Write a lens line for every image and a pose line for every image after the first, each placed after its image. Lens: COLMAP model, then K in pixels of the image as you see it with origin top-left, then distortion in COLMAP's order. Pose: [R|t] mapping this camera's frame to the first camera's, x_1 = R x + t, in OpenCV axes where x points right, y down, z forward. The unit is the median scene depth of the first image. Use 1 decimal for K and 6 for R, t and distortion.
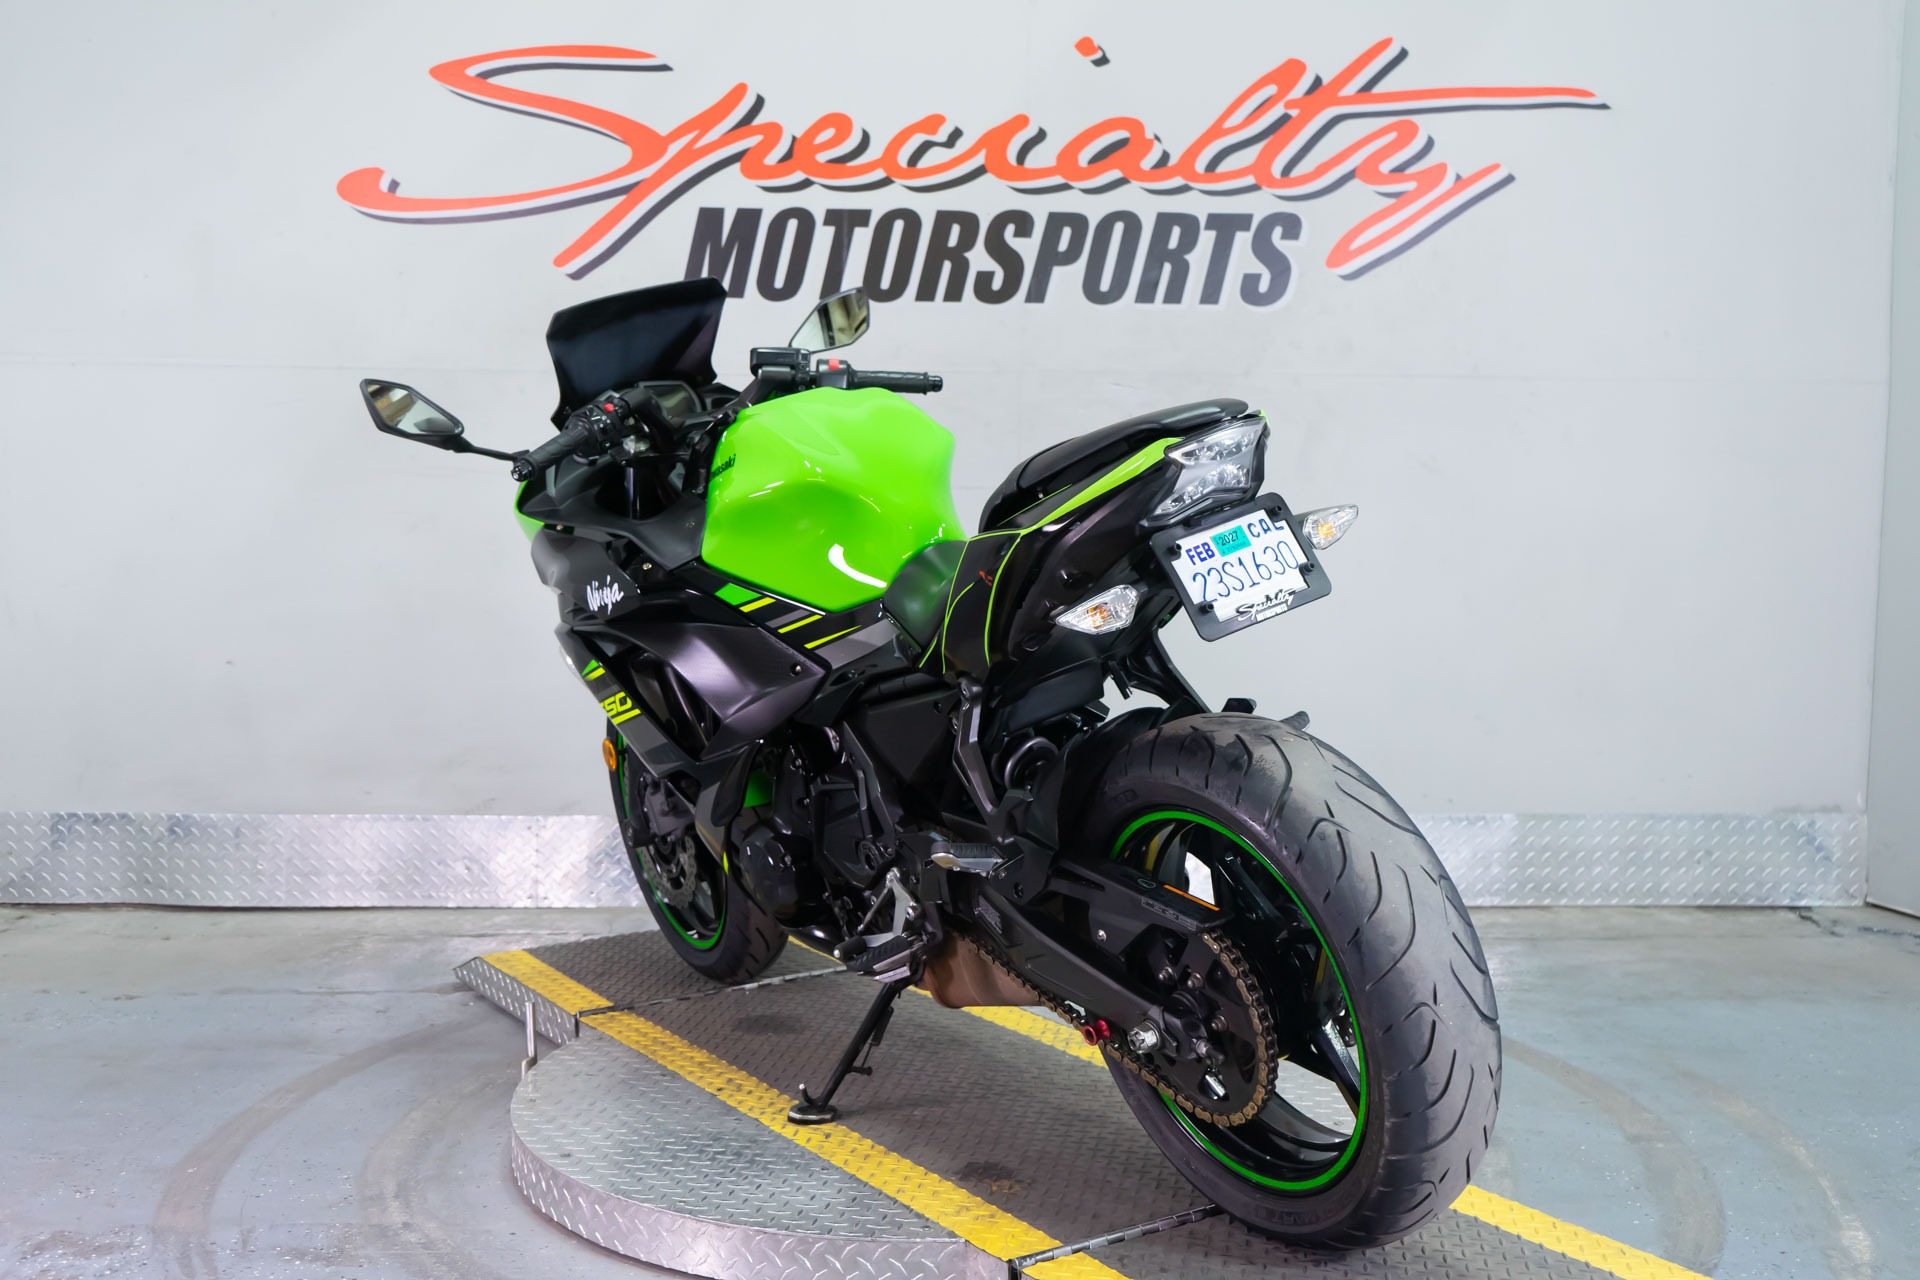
lens RADIAL K [[2012.5, 0, 963.2], [0, 2012.5, 635.8], [0, 0, 1]] dist [0.013275, 0.022018]
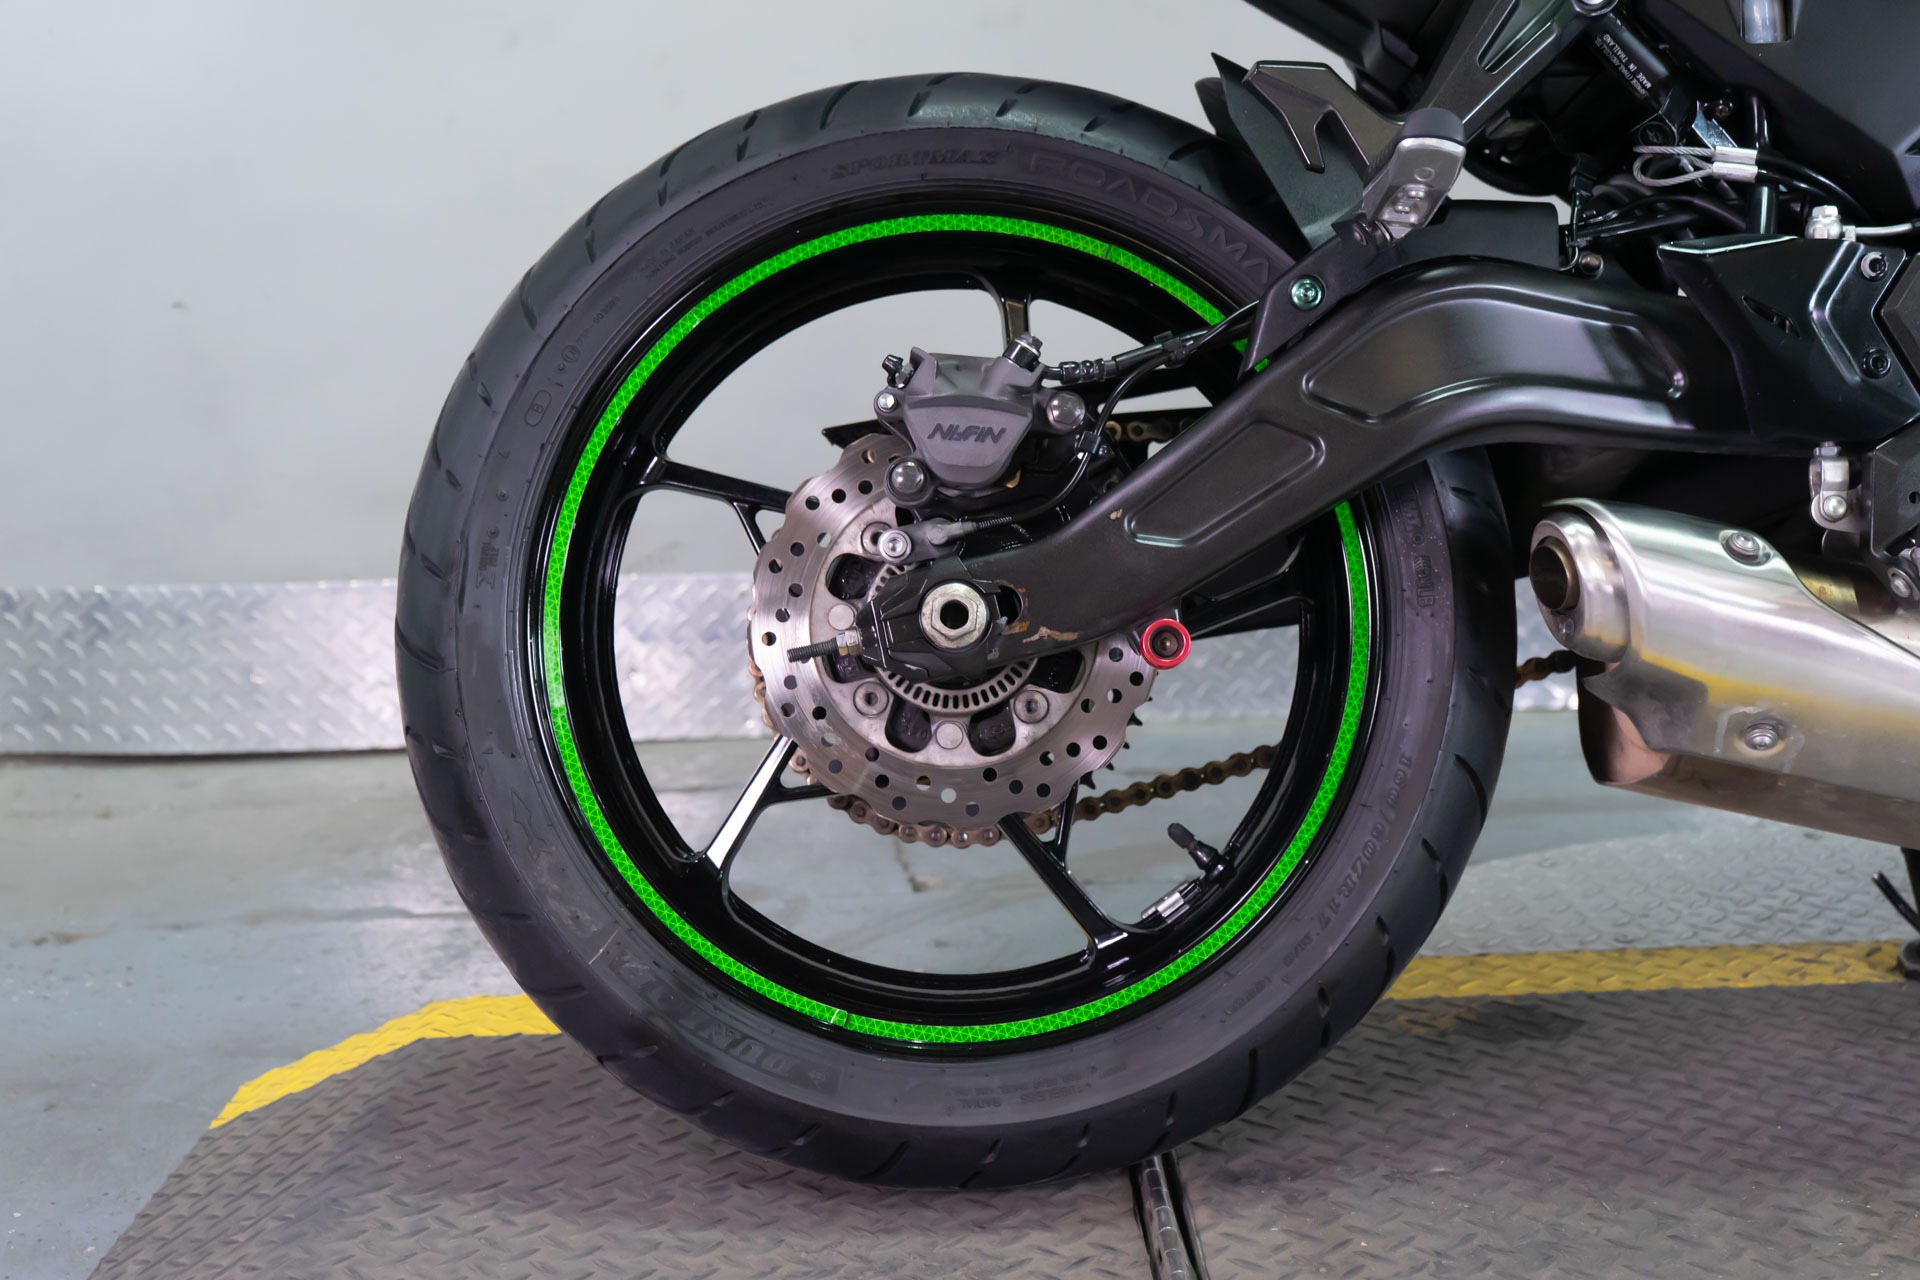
lens RADIAL K [[2284.5, 0, 960.0], [0, 2284.5, 640.0], [0, 0, 1]] dist [0.032211, 0.034687]
pose [[0.998851, -0.032250, 0.035456, -0.179276], [0.028915, 0.995444, 0.090853, 0.052635], [-0.038224, -0.089723, 0.995233, 0.372307]]
